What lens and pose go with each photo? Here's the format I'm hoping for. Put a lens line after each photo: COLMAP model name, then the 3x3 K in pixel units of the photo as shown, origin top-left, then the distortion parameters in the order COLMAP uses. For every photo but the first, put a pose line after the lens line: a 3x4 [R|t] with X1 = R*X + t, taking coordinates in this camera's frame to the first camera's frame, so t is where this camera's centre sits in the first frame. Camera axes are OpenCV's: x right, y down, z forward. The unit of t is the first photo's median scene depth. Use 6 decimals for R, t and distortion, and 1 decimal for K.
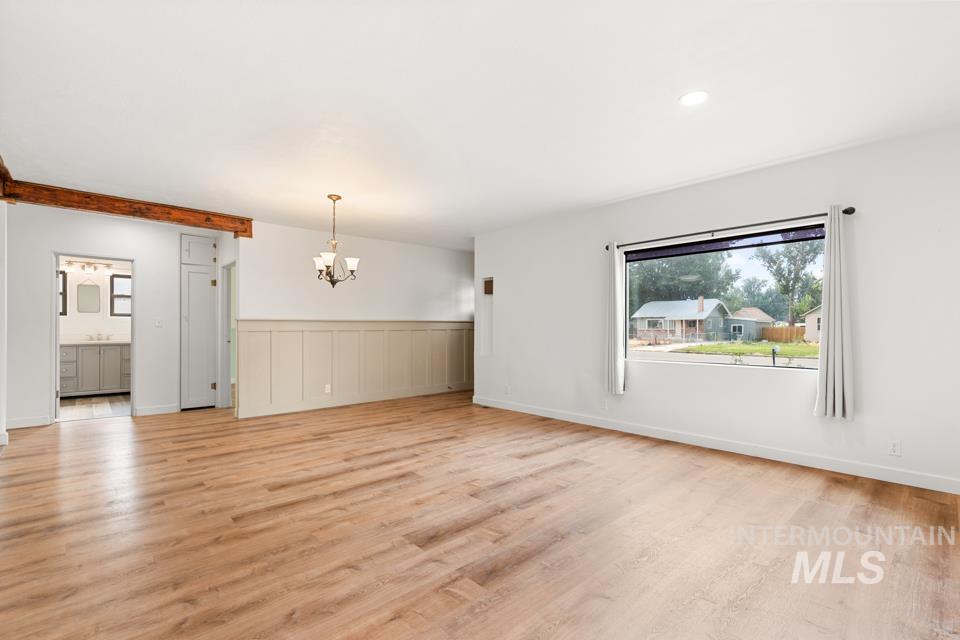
lens RADIAL K [[436.5, 0, 484.7], [0, 436.5, 329.1], [0, 0, 1]] dist [0.000246, -0.000057]
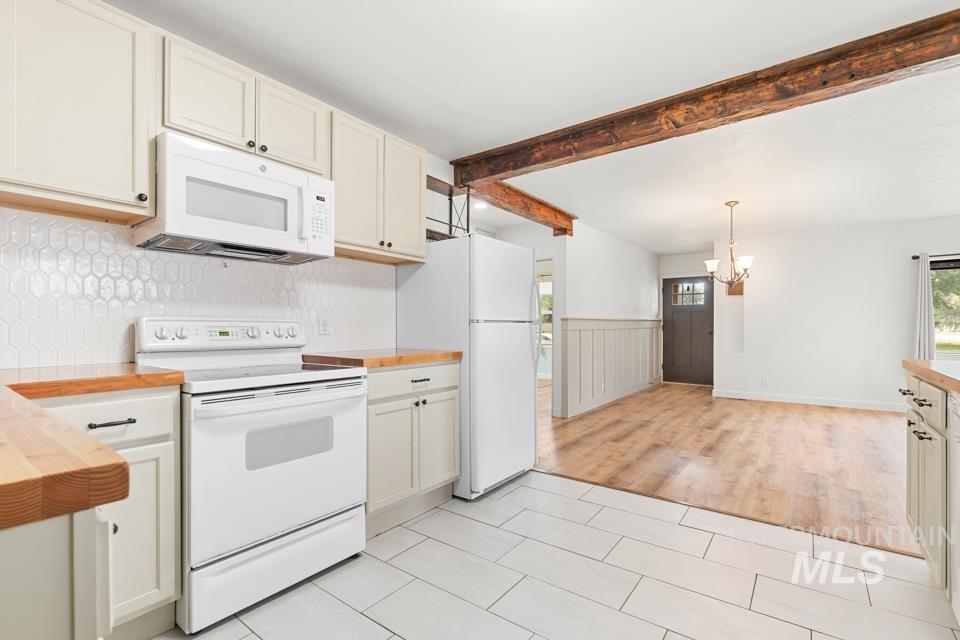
lens RADIAL K [[436.5, 0, 484.7], [0, 436.5, 329.1], [0, 0, 1]] dist [0.000246, -0.000057]
pose [[0.983289, -0.001366, 0.182048, -0.866695], [0.000270, 0.999982, 0.006049, -0.002084], [-0.182053, -0.005899, 0.983271, 0.054404]]
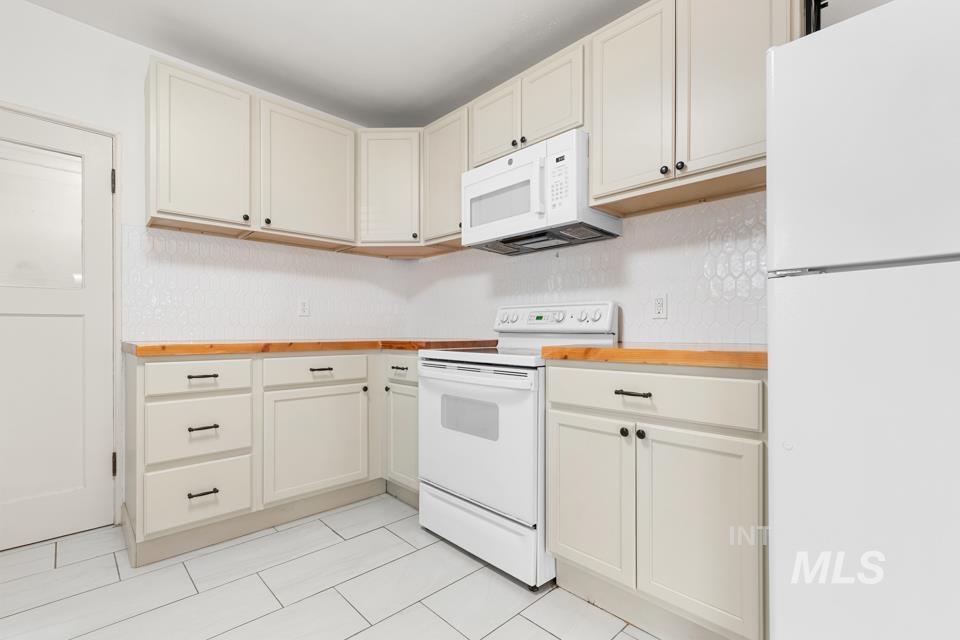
lens RADIAL K [[436.2, 0, 482.6], [0, 436.2, 326.1], [0, 0, 1]] dist [-0.000600, -0.000011]
pose [[0.022469, -0.007764, -0.999717, -0.608617], [0.003177, 0.999965, -0.007694, 0.014502], [0.999743, -0.003003, 0.022492, 0.395128]]
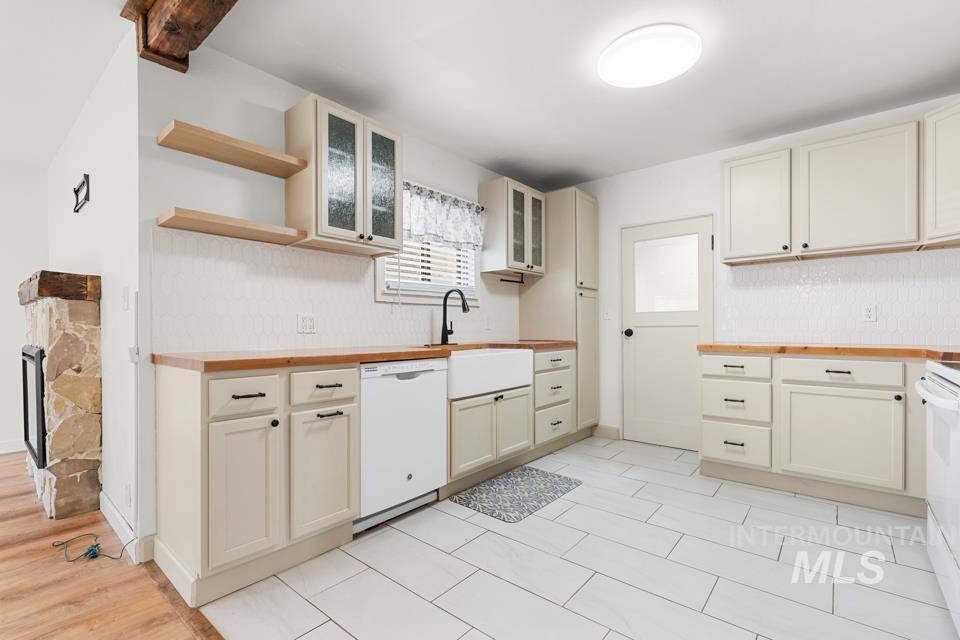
lens RADIAL K [[436.5, 0, 484.7], [0, 436.5, 329.1], [0, 0, 1]] dist [0.000246, -0.000057]
pose [[-0.990770, 0.003898, -0.135496, -0.594808], [0.003833, 0.999992, 0.000740, 0.005312], [0.135498, 0.000213, -0.990778, 0.647332]]
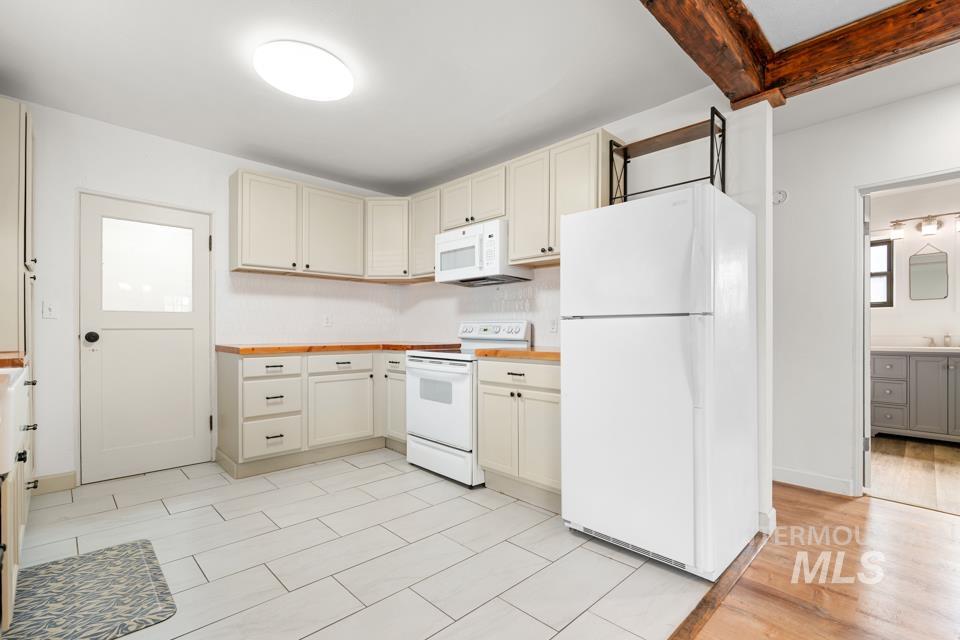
lens RADIAL K [[436.5, 0, 484.7], [0, 436.5, 329.1], [0, 0, 1]] dist [0.000246, -0.000057]
pose [[0.034920, -0.001325, -0.999389, -0.386484], [0.000031, 0.999999, -0.001325, 0.003351], [0.999390, 0.000016, 0.034920, 0.434858]]
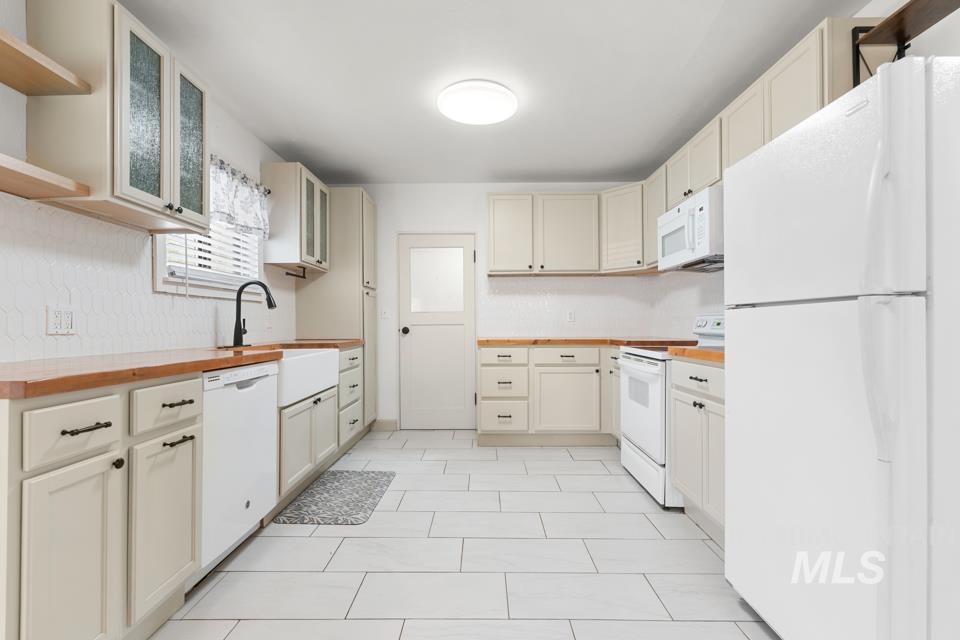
lens RADIAL K [[432.3, 0, 484.7], [0, 432.3, 325.2], [0, 0, 1]] dist [0.001311, 0.000379]
pose [[-0.676753, 0.002629, -0.736205, -0.457322], [0.004667, 0.999989, -0.000718, 0.004302], [0.736195, -0.003922, -0.676758, 0.599670]]
